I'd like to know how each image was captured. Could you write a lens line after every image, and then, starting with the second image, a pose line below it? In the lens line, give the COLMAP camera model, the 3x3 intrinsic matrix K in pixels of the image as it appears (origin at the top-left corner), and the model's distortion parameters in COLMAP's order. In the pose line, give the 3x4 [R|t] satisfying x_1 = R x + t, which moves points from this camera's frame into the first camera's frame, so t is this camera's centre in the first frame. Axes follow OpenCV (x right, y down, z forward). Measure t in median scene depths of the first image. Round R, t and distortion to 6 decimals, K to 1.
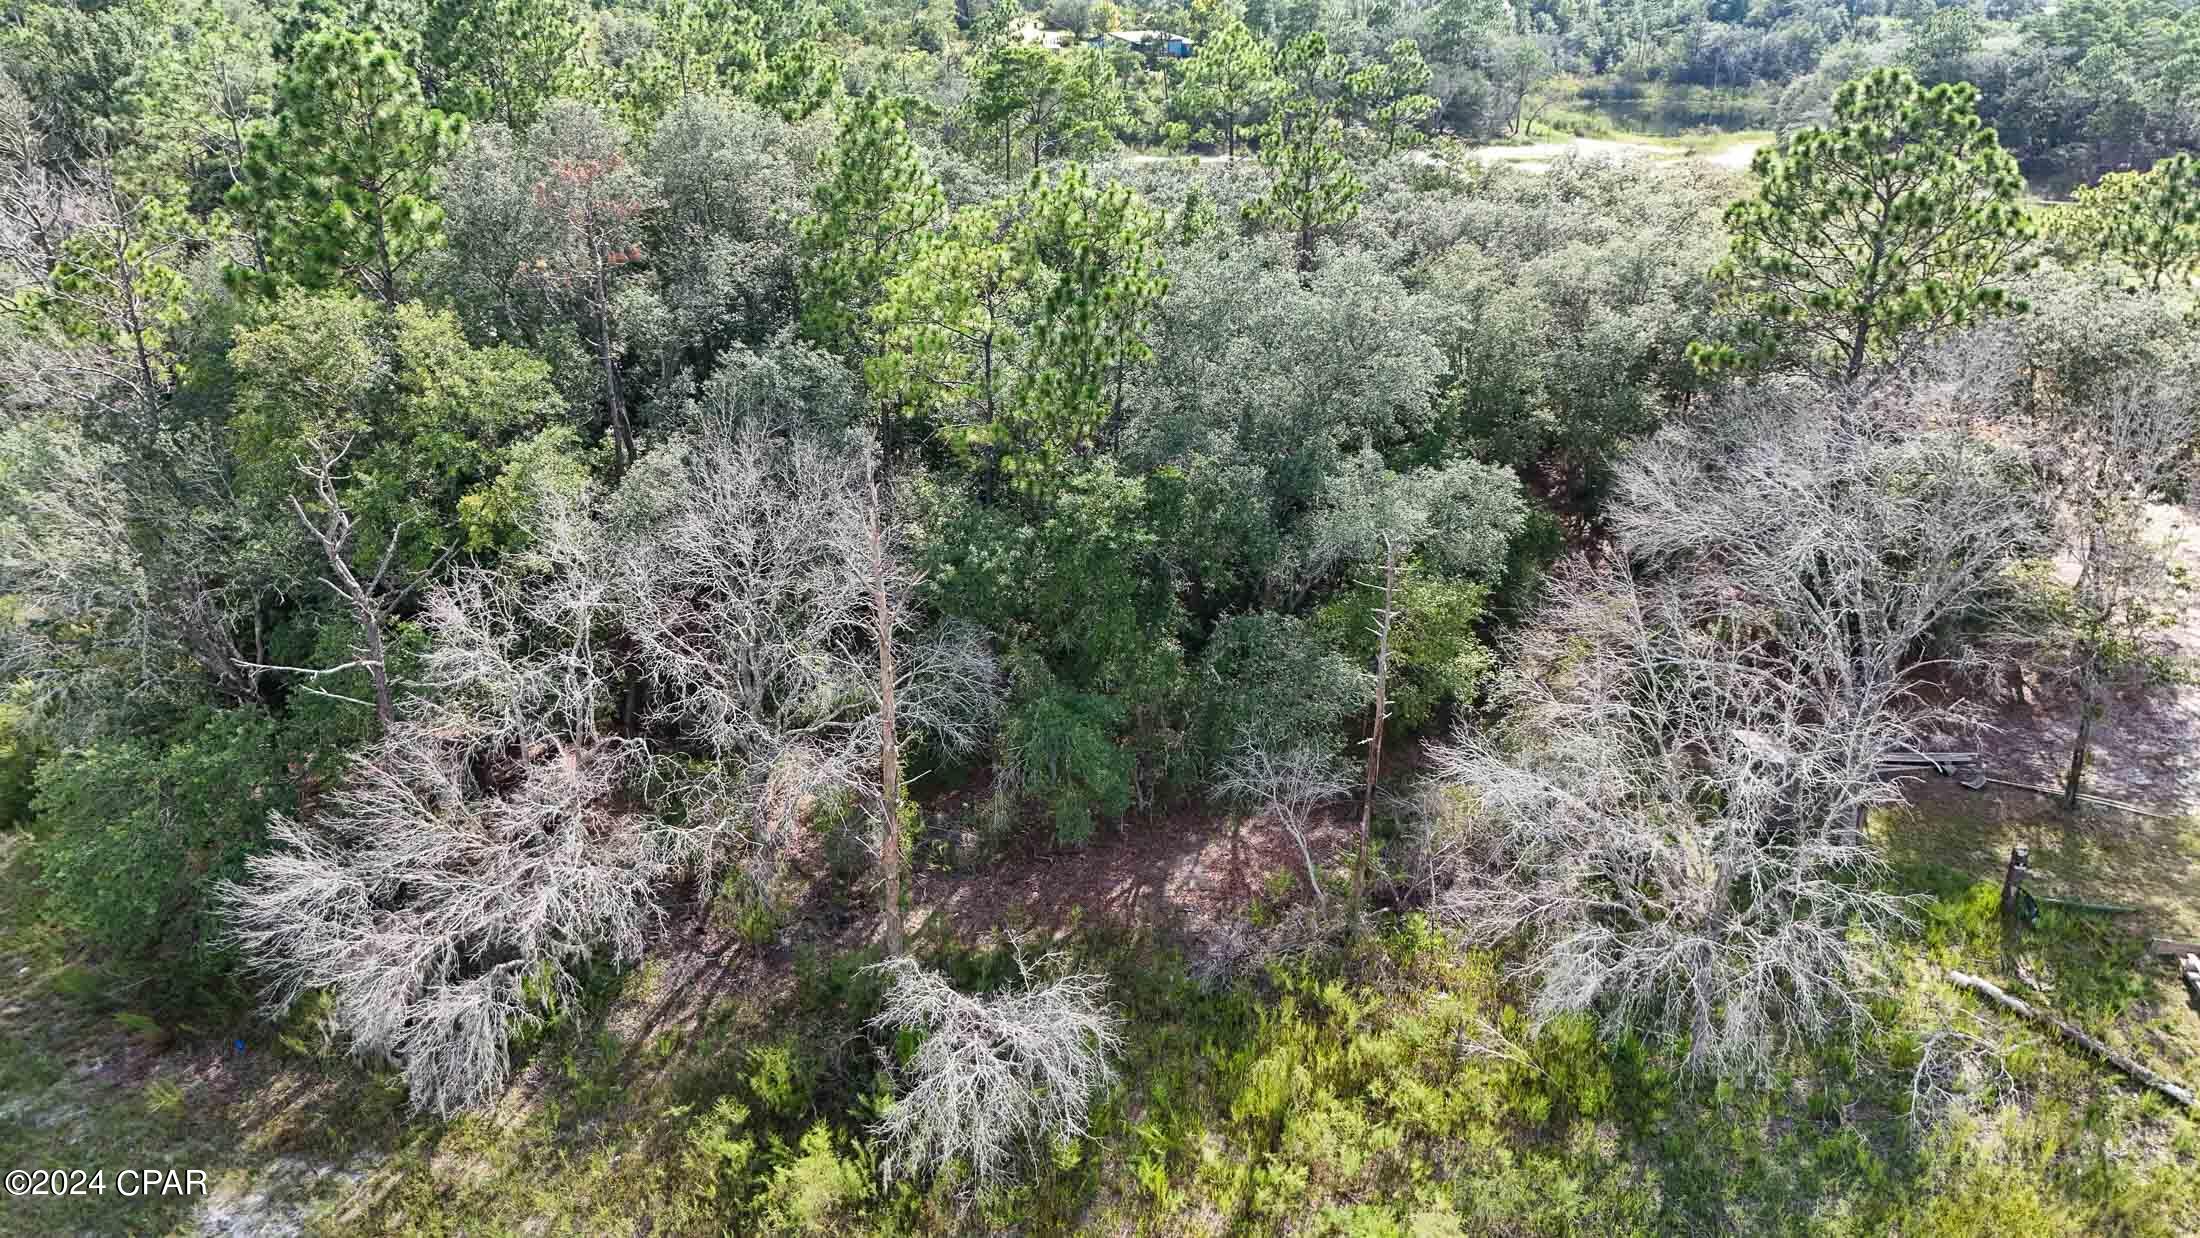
lens RADIAL K [[1639.0, 0, 1099.6], [0, 1639.0, 615.0], [0, 0, 1]] dist [0.065627, -0.048449]
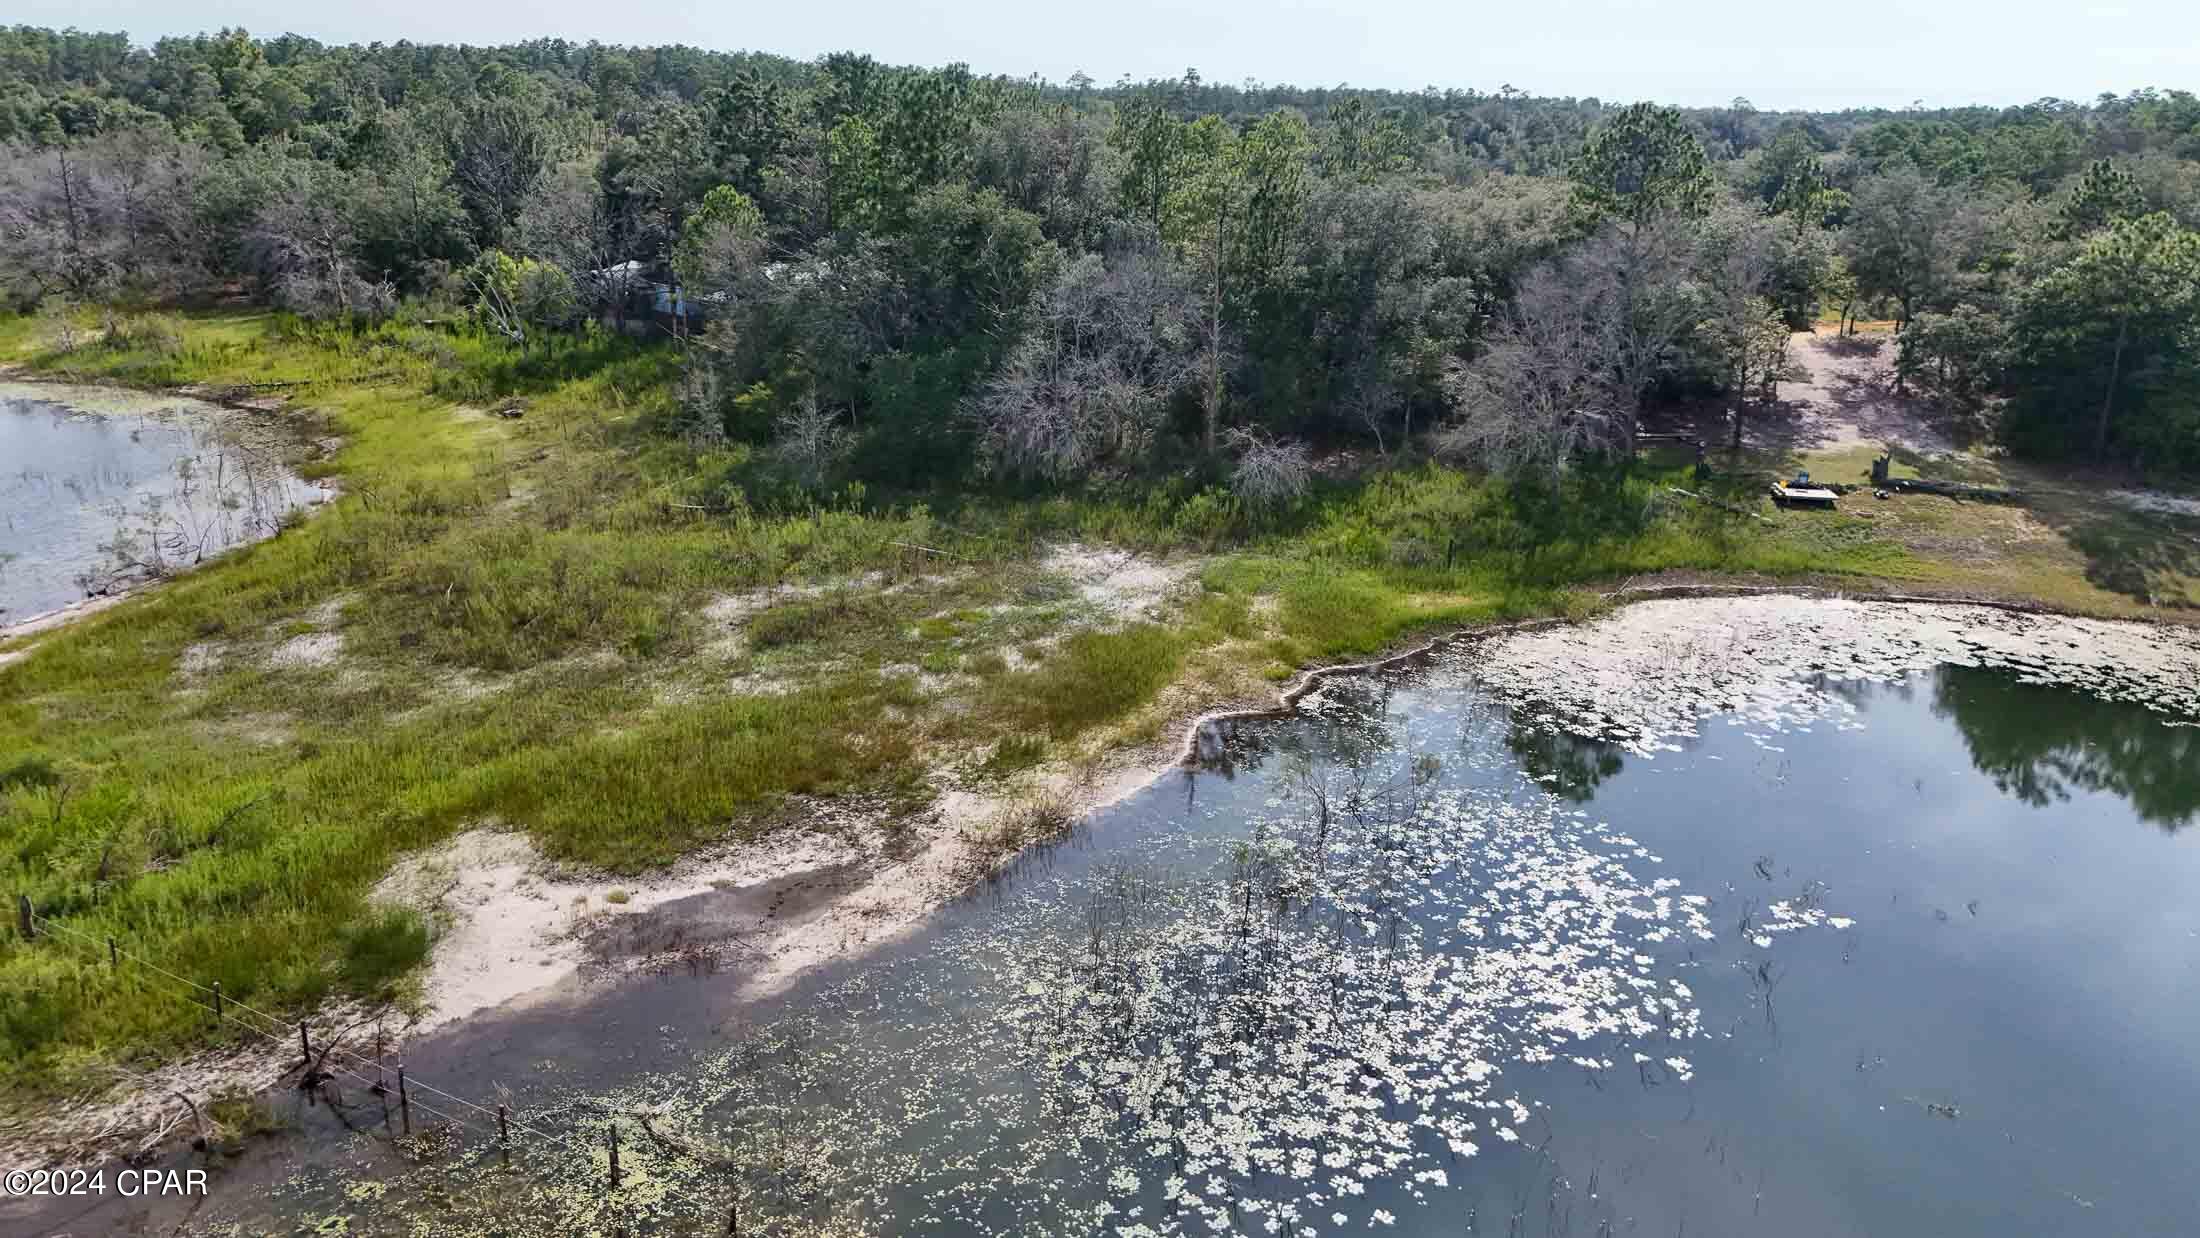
lens RADIAL K [[1639.0, 0, 1100.3], [0, 1639.0, 622.2], [0, 0, 1]] dist [0.065627, -0.048449]
pose [[0.999476, -0.000069, 0.032377, -0.275201], [0.002507, 0.997161, -0.075254, 0.477761], [-0.032280, 0.075296, 0.996639, -1.002620]]
